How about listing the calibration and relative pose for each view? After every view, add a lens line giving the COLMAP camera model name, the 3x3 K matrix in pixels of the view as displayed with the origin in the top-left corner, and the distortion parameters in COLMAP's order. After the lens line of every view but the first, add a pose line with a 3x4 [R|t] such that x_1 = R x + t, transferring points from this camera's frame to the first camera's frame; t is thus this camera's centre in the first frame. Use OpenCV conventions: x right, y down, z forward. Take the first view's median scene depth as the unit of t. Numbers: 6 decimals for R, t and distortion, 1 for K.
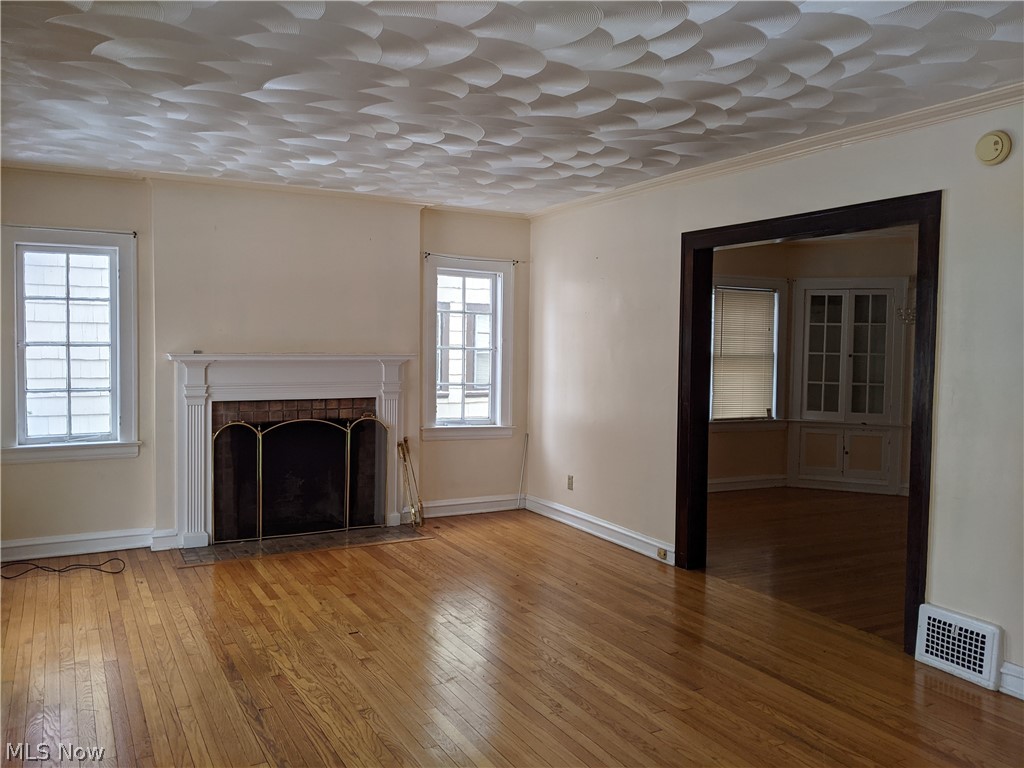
lens RADIAL K [[839.7, 0, 511.1], [0, 839.7, 376.3], [0, 0, 1]] dist [0.077028, -0.049059]
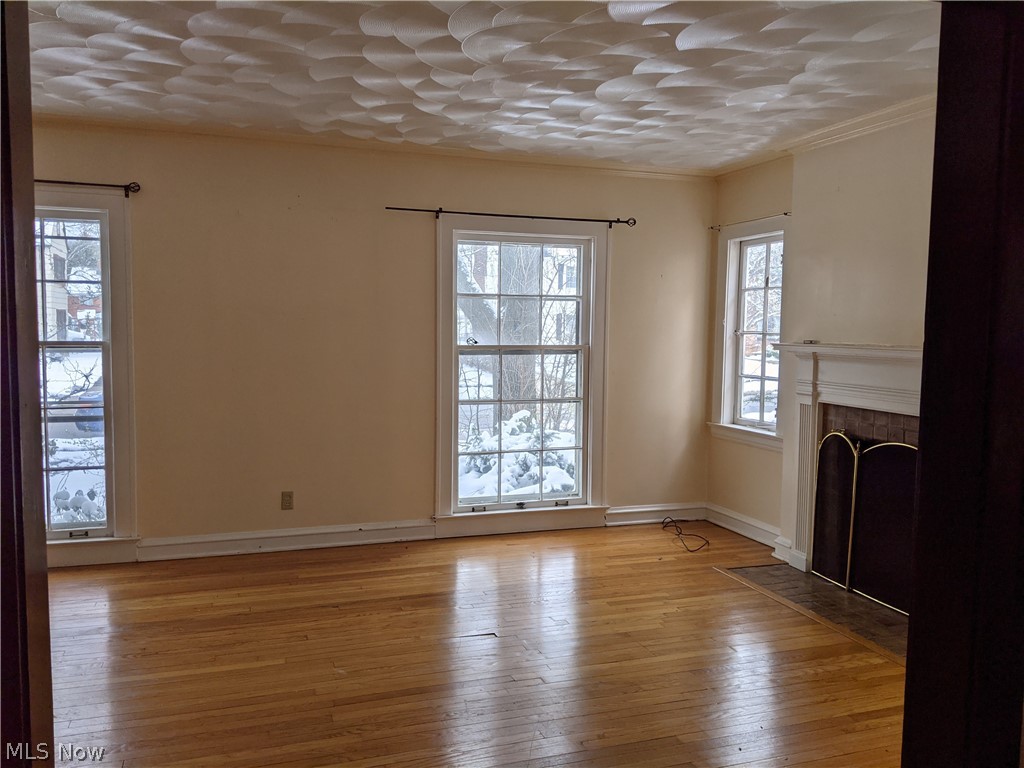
lens RADIAL K [[839.7, 0, 515.3], [0, 839.7, 393.9], [0, 0, 1]] dist [0.077028, -0.049059]
pose [[-0.183228, 0.061933, -0.981118, 0.500251], [-0.070190, 0.994642, 0.075895, -0.019719], [0.980561, 0.082770, -0.177900, 0.844182]]
